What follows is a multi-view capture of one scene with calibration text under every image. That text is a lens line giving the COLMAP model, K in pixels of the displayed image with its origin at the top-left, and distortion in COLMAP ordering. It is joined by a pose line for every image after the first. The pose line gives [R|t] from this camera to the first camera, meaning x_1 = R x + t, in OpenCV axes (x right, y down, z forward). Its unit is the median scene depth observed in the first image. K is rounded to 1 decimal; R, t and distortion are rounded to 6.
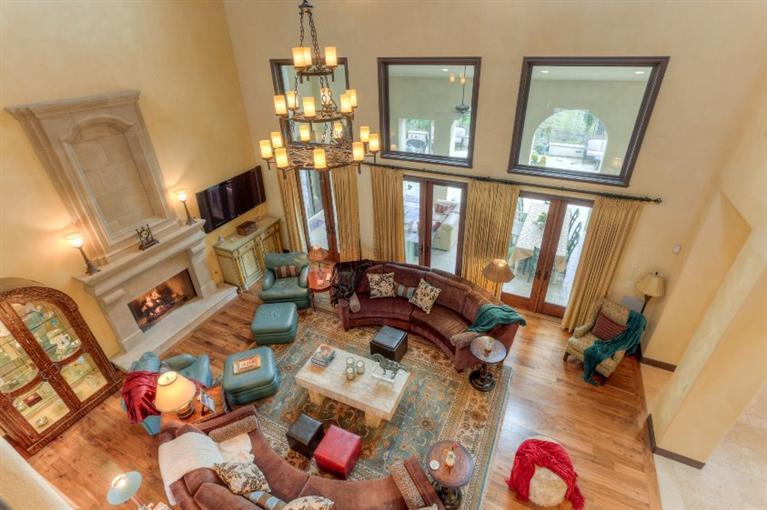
lens RADIAL K [[368.5, 0, 382.1], [0, 368.5, 247.3], [0, 0, 1]] dist [-0.047554, 0.029645]
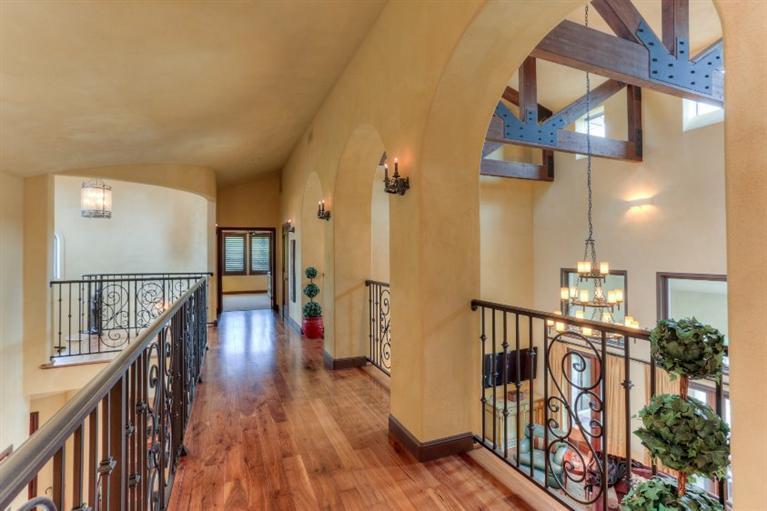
lens RADIAL K [[368.5, 0, 382.1], [0, 368.5, 247.8], [0, 0, 1]] dist [-0.047554, 0.029645]
pose [[0.753389, 0.021559, -0.657222, 0.149550], [-0.350973, 0.858378, -0.374171, 0.289967], [0.556078, 0.512564, 0.654259, -0.538983]]
